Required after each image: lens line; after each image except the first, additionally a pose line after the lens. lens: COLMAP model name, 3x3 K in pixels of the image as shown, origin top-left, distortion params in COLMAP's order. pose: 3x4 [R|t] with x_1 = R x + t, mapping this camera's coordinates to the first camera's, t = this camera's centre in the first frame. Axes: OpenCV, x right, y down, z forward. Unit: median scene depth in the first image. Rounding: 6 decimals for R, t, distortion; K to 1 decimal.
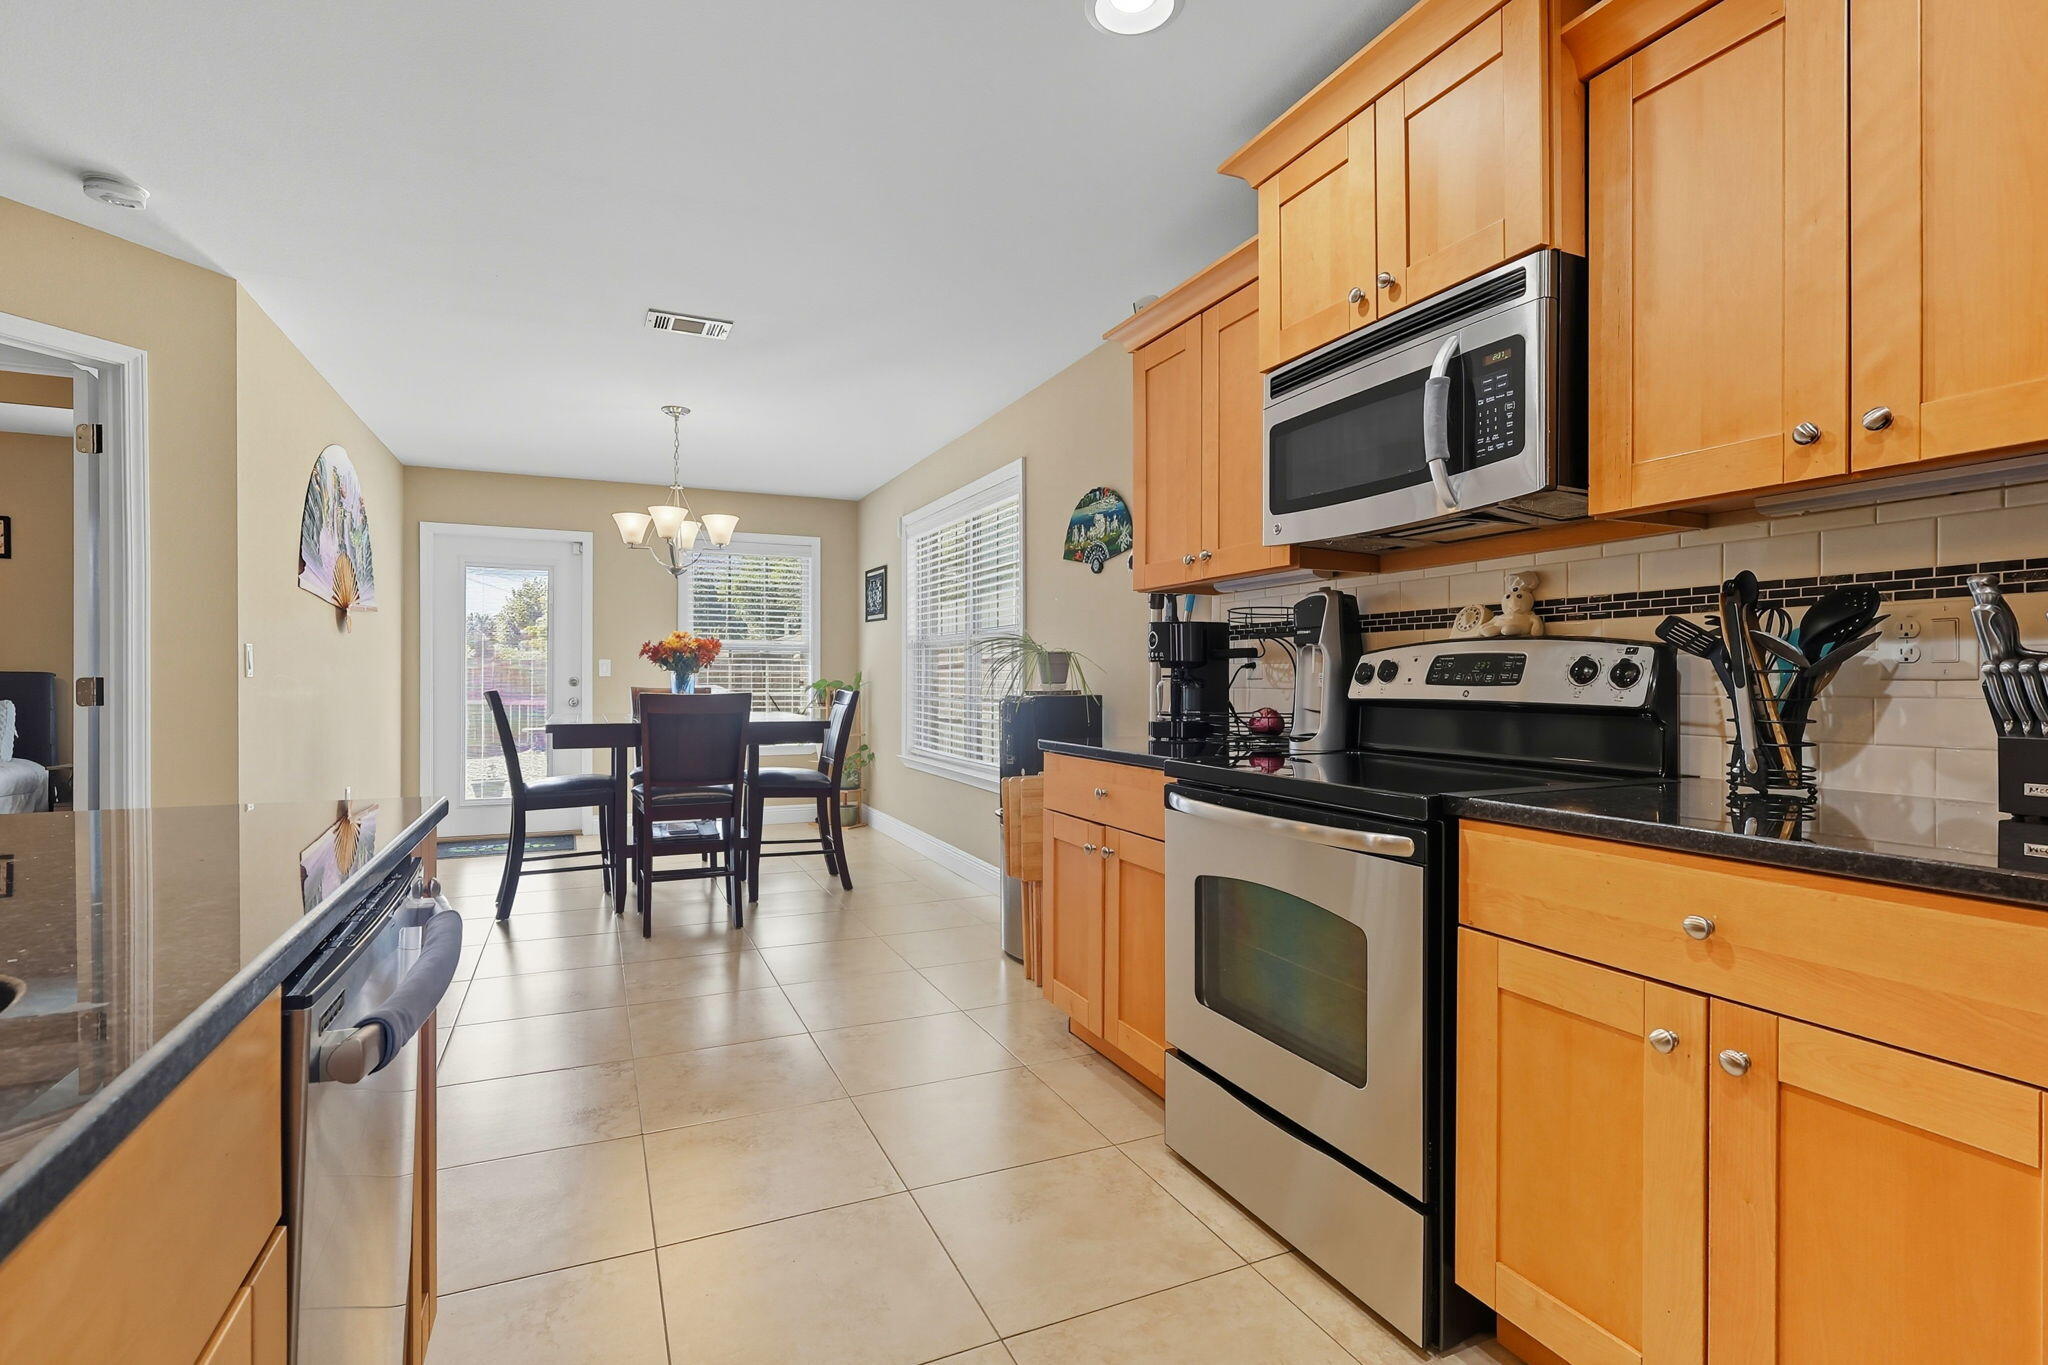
lens RADIAL K [[944.3, 0, 1021.5], [0, 944.3, 681.6], [0, 0, 1]] dist [-0.000518, -0.000386]
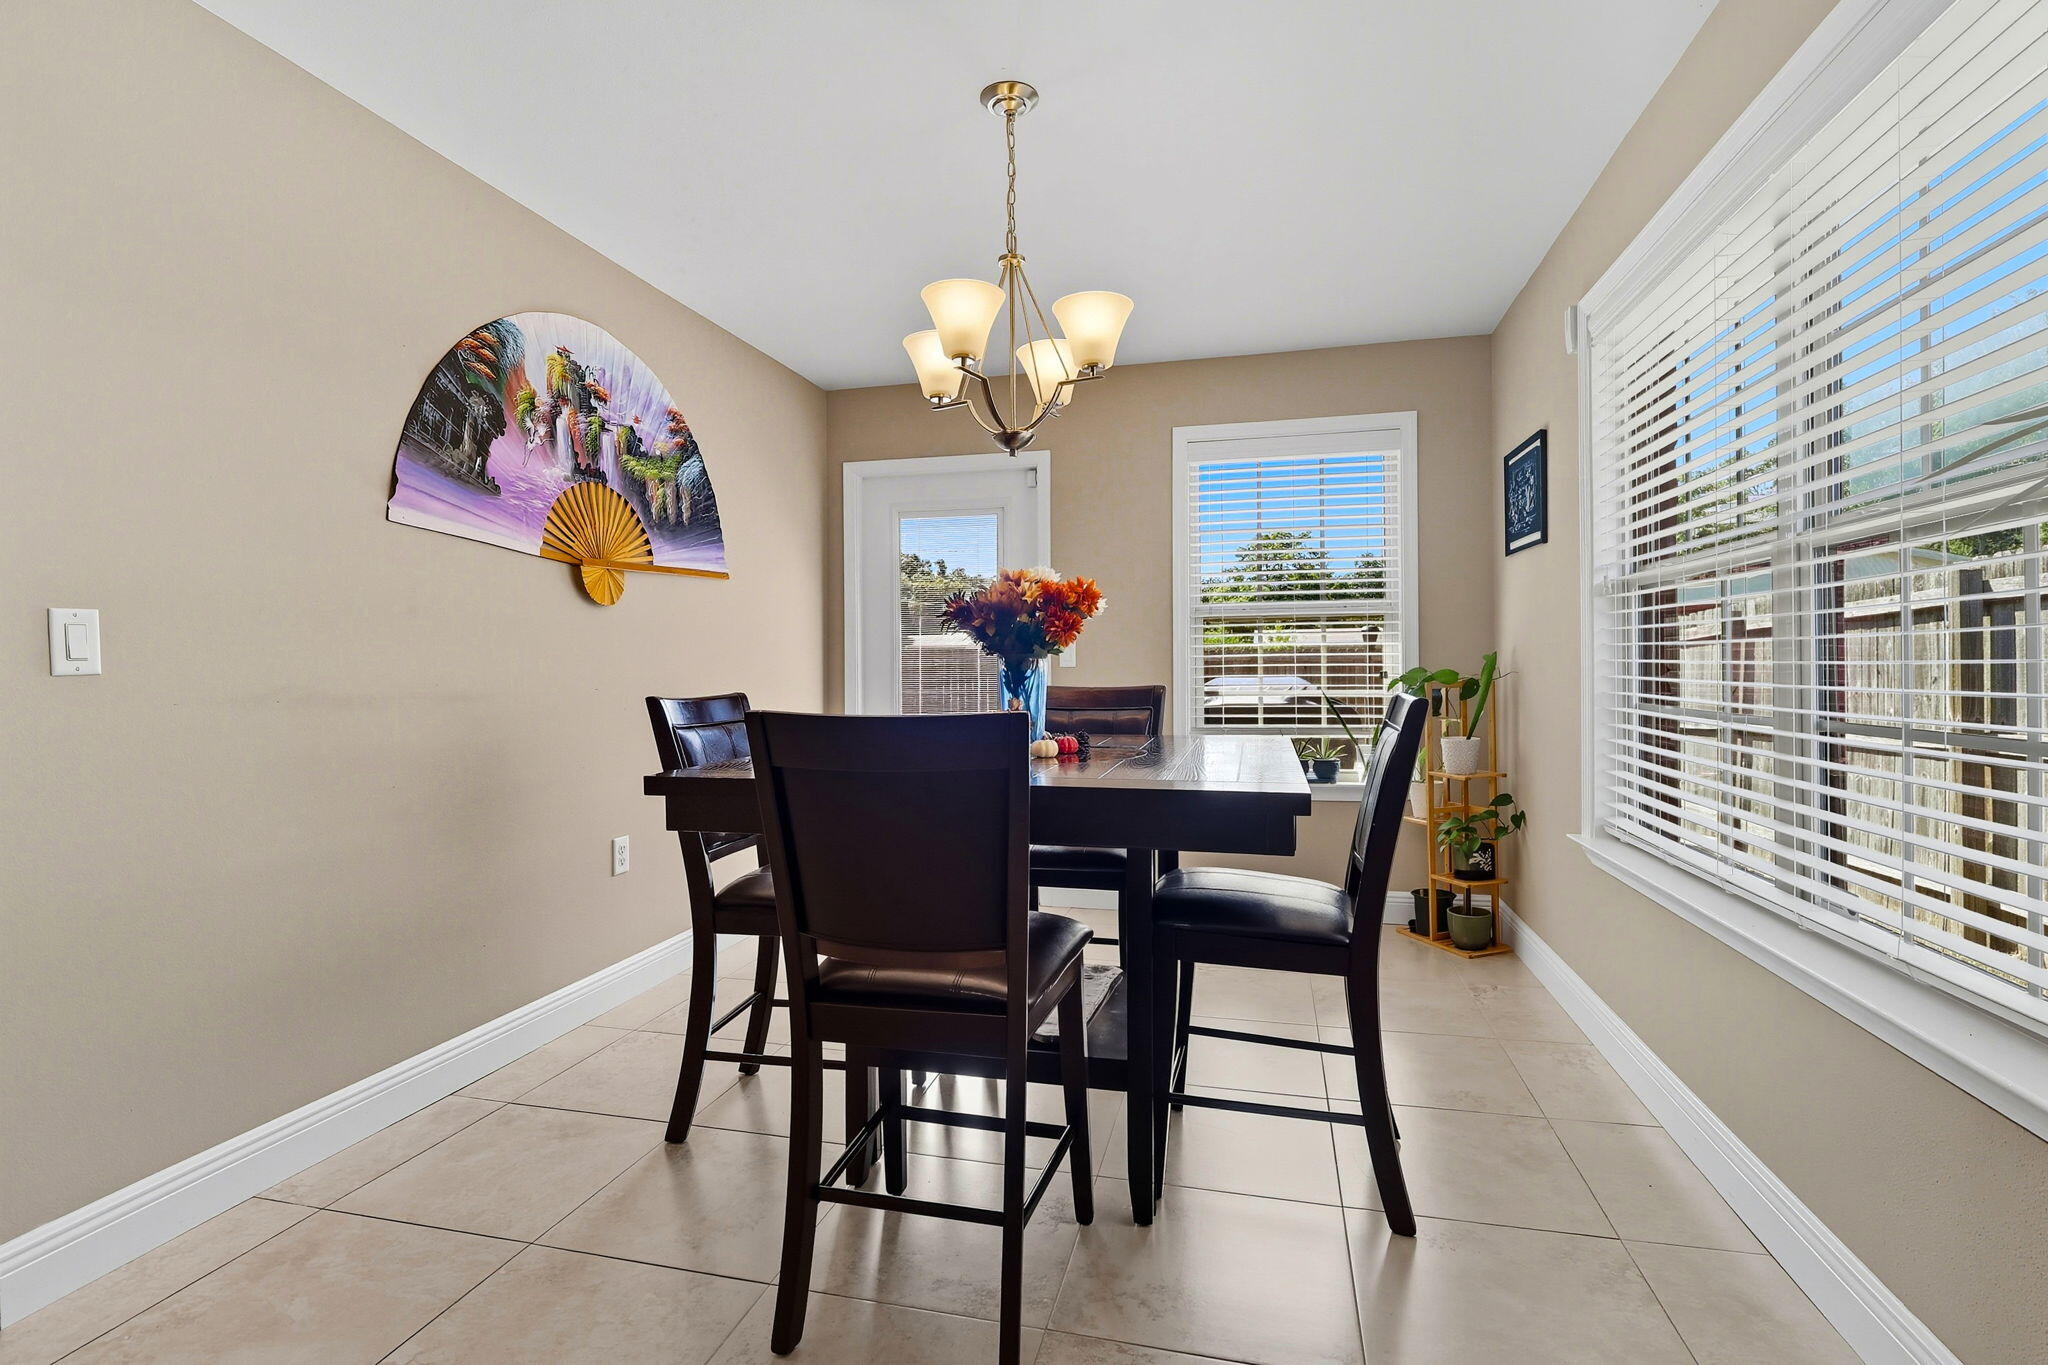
lens RADIAL K [[944.3, 0, 1036.1], [0, 944.3, 671.7], [0, 0, 1]] dist [-0.000518, -0.000386]
pose [[0.782626, -0.006697, -0.622456, -0.087313], [0.008296, 0.999966, -0.000329, -0.003059], [0.622437, -0.004906, 0.782655, 0.846514]]
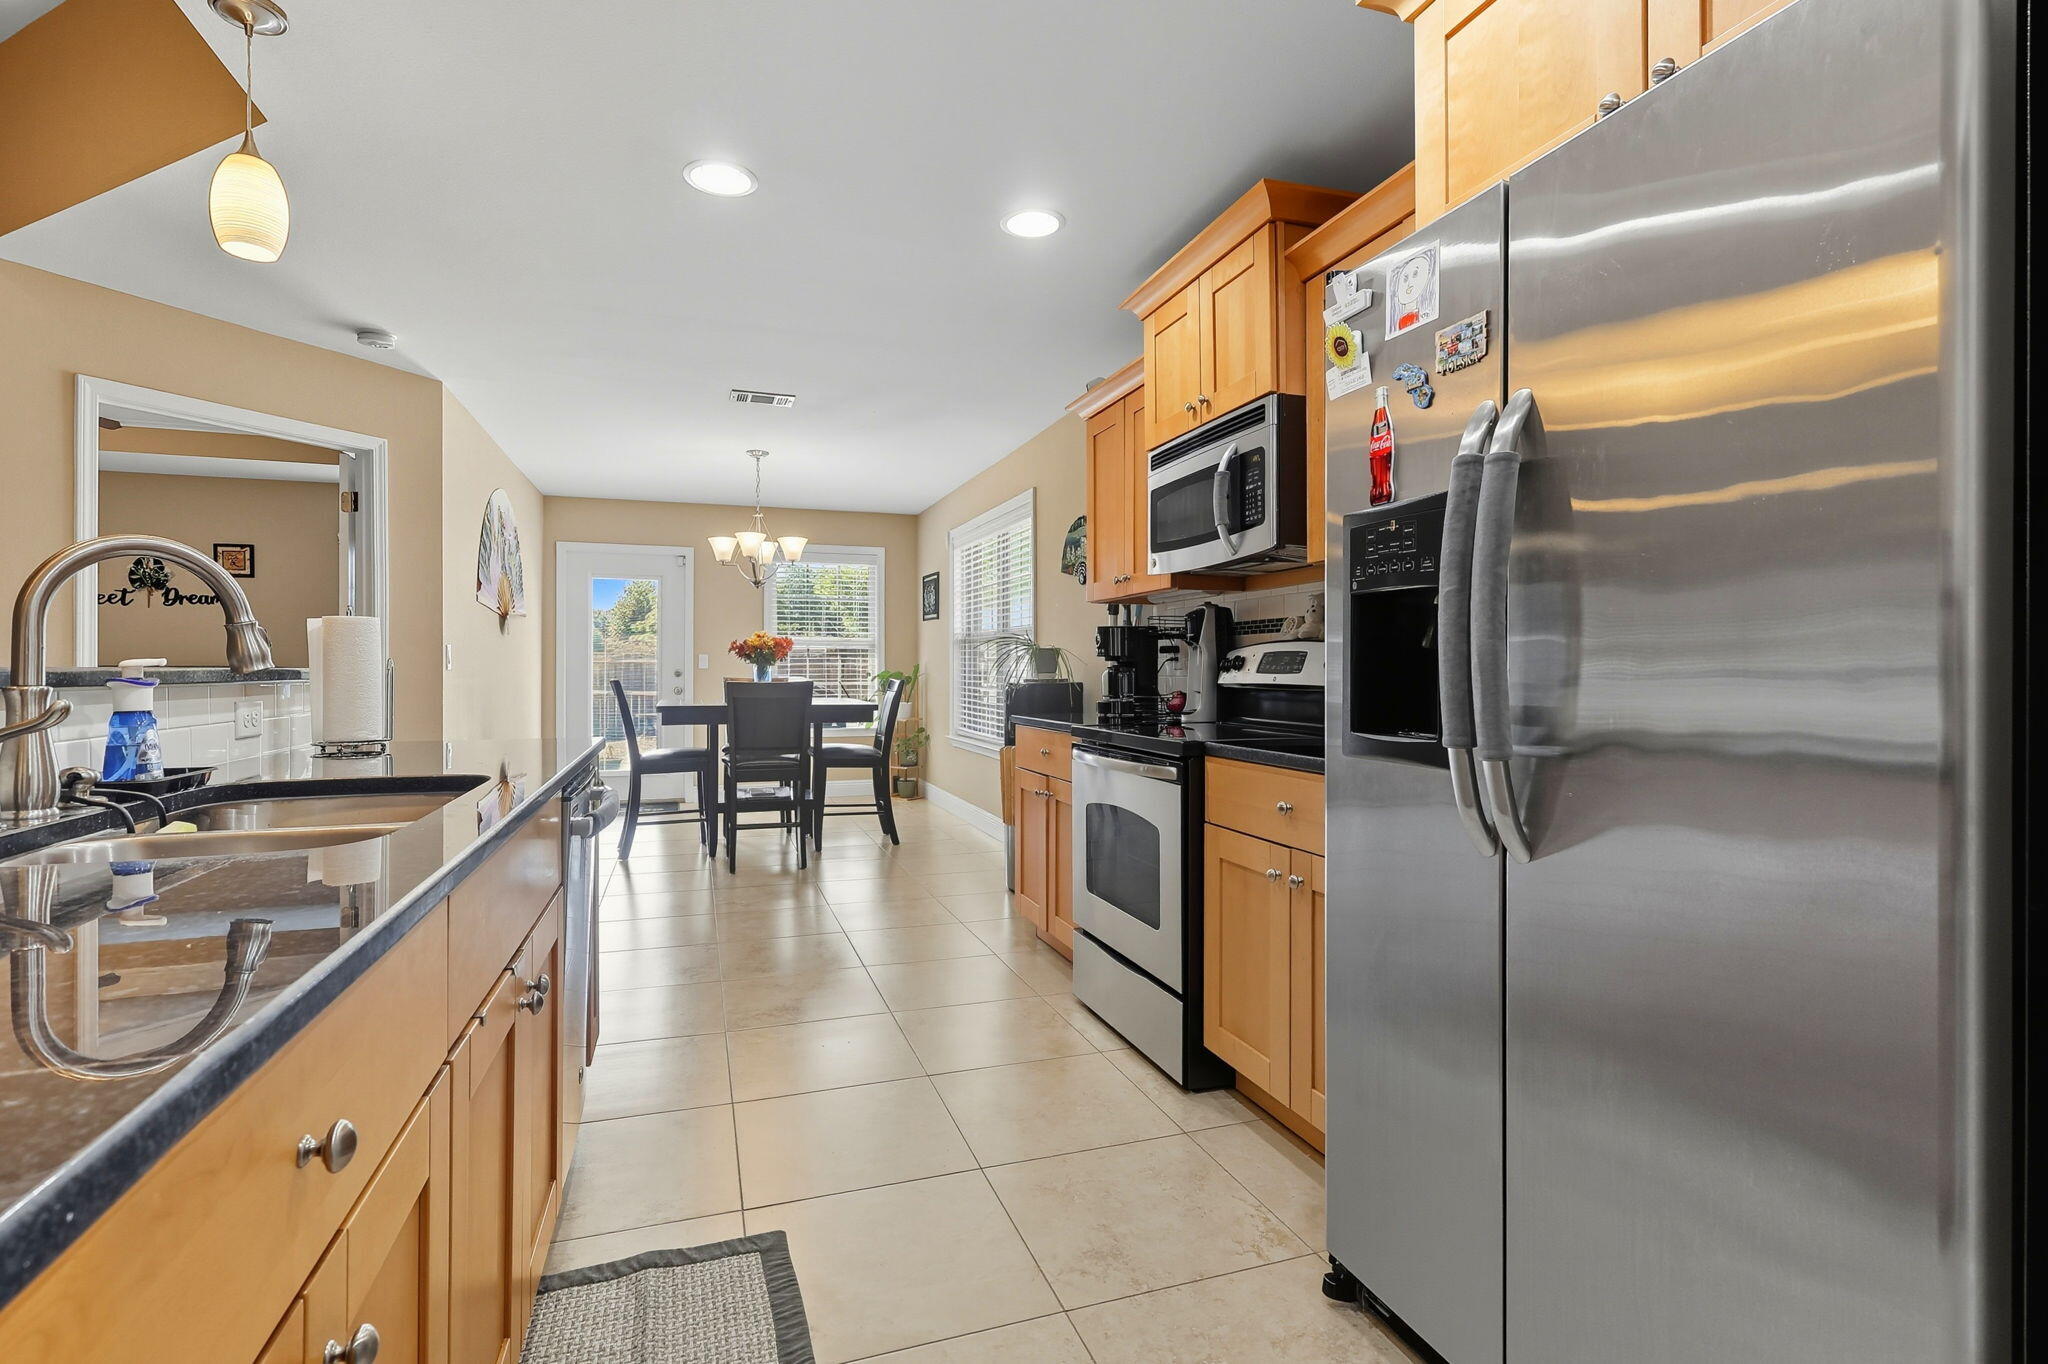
lens RADIAL K [[944.3, 0, 1026.3], [0, 944.3, 666.5], [0, 0, 1]] dist [-0.000518, -0.000386]
pose [[0.995860, -0.002219, -0.090870, 0.126541], [0.001581, 0.999974, -0.007089, 0.001735], [0.090883, 0.006916, 0.995838, -0.259657]]
